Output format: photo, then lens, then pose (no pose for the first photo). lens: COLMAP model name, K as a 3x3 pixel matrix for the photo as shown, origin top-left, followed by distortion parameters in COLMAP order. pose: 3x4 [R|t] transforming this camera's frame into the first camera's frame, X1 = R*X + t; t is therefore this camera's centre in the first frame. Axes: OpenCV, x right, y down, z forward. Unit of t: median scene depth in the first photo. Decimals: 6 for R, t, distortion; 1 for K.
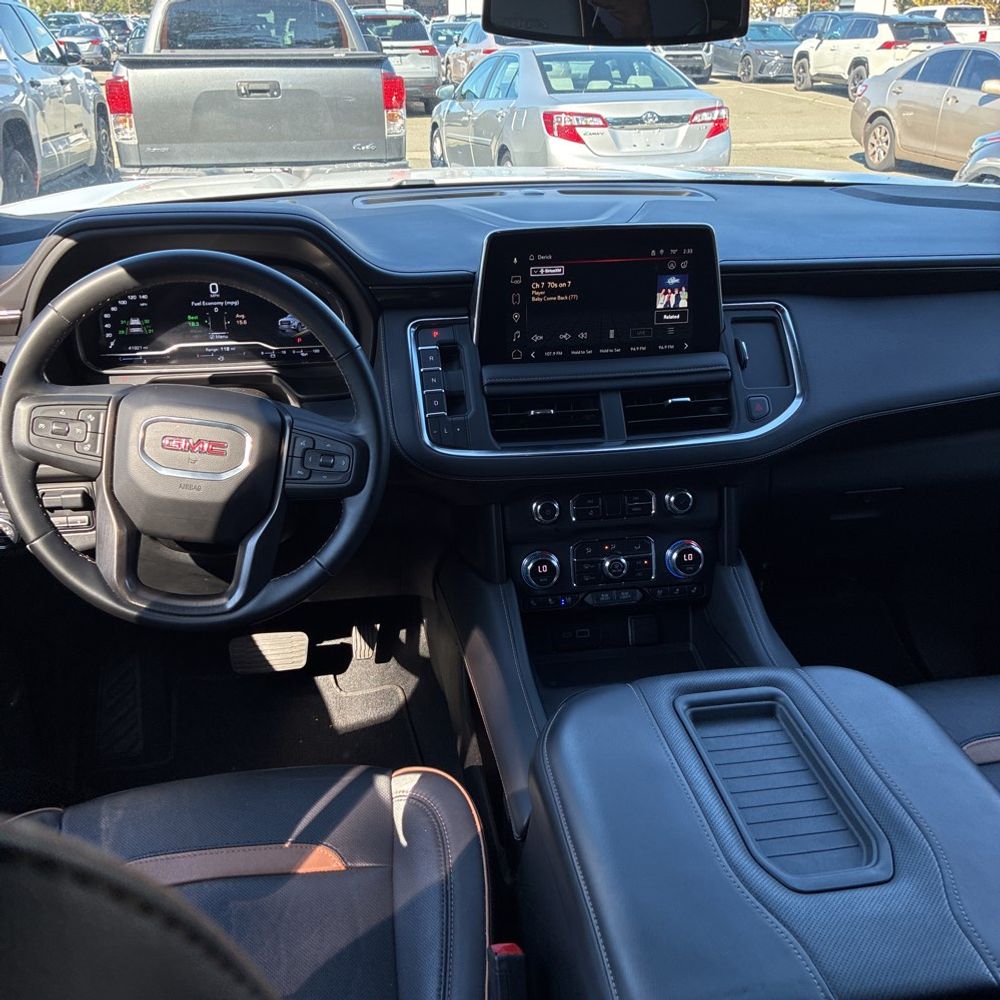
lens RADIAL K [[1010.0, 0, 501.1], [0, 1010.0, 502.9], [0, 0, 1]] dist [0.018614, 0.000000]
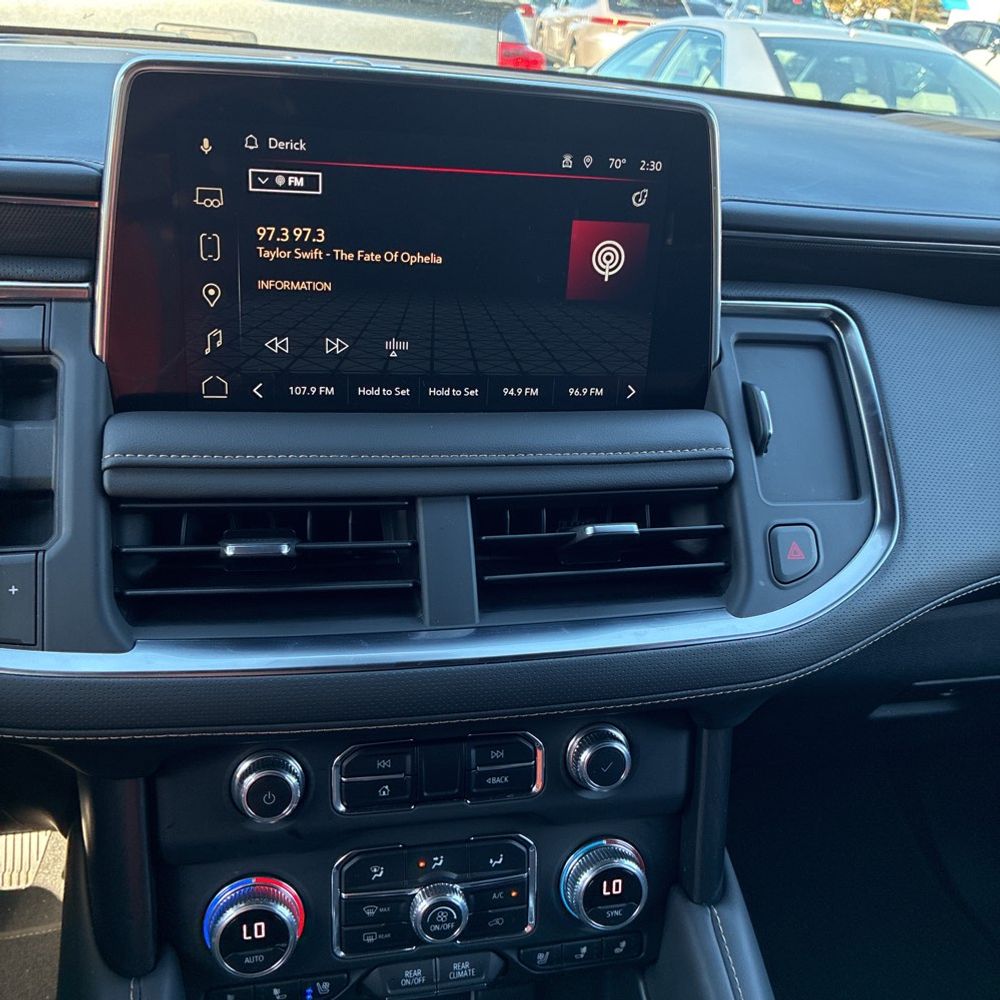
lens RADIAL K [[1010.0, 0, 549.6], [0, 1010.0, 481.9], [0, 0, 1]] dist [0.018614, 0.000000]
pose [[0.989015, 0.049497, 0.139281, 0.092004], [-0.050488, 0.998718, 0.003593, -0.118529], [-0.138925, -0.010585, 0.990246, 0.589351]]
